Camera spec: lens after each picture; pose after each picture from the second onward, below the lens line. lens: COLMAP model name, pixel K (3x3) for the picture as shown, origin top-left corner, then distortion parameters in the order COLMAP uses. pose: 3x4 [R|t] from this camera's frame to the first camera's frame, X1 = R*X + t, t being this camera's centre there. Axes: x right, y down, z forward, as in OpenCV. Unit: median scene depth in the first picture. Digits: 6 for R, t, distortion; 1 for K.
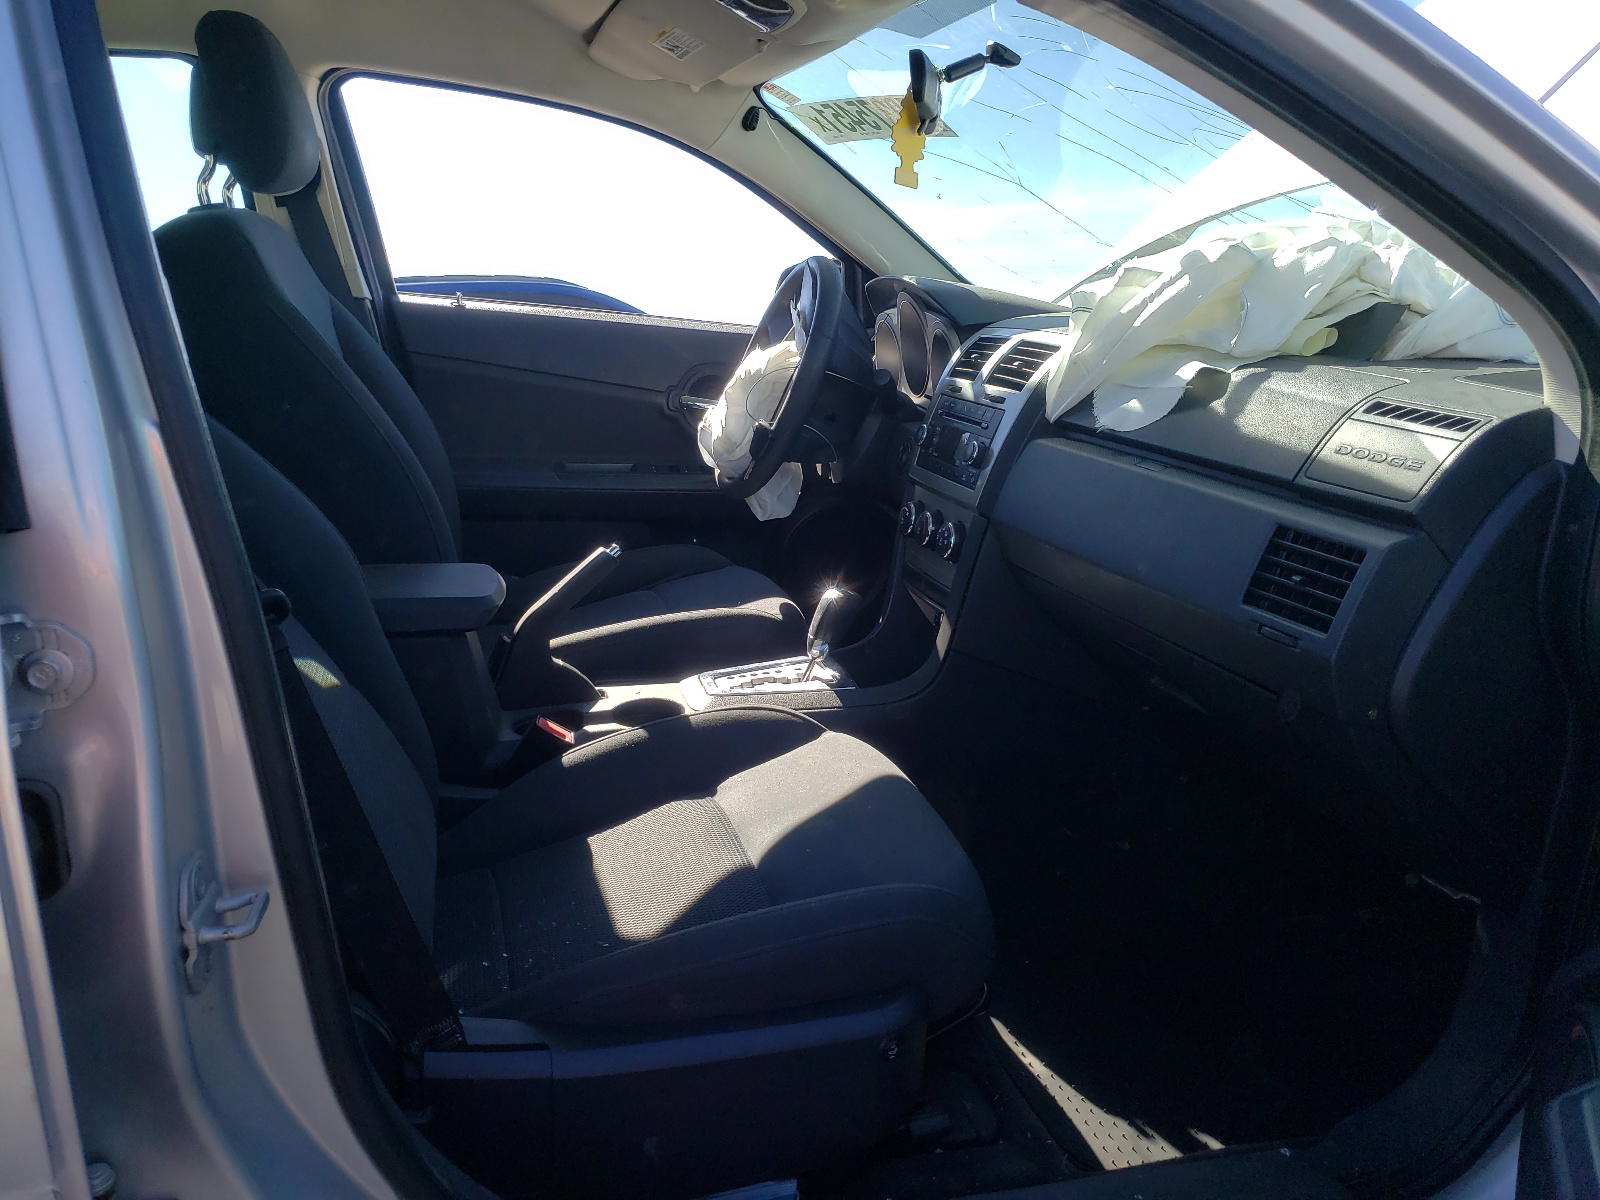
lens RADIAL K [[1258.6, 0, 799.8], [0, 1258.6, 525.9], [0, 0, 1]] dist [0.086664, -0.110229]
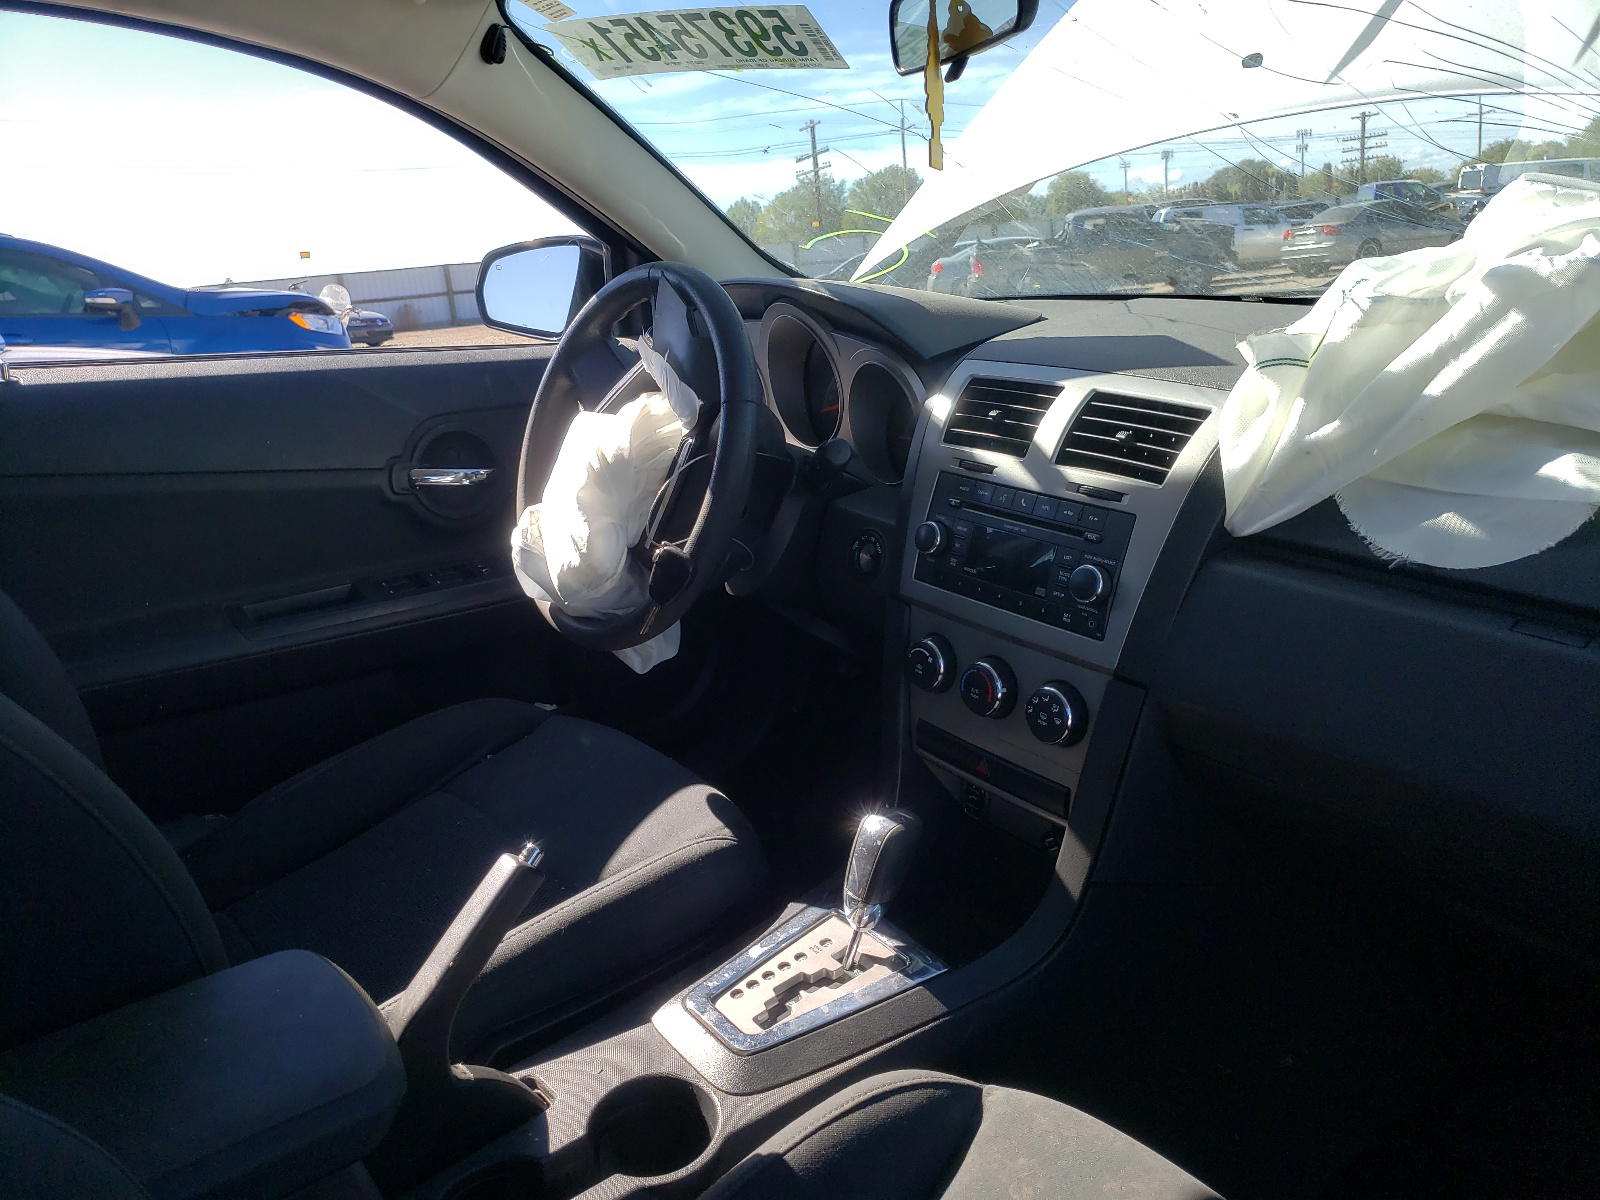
lens RADIAL K [[1258.6, 0, 799.8], [0, 1258.6, 525.9], [0, 0, 1]] dist [0.086664, -0.110229]
pose [[0.917310, -0.167923, 0.361033, -0.200967], [0.137273, 0.984504, 0.109127, -0.157560], [-0.373763, -0.050543, 0.926146, 0.404750]]
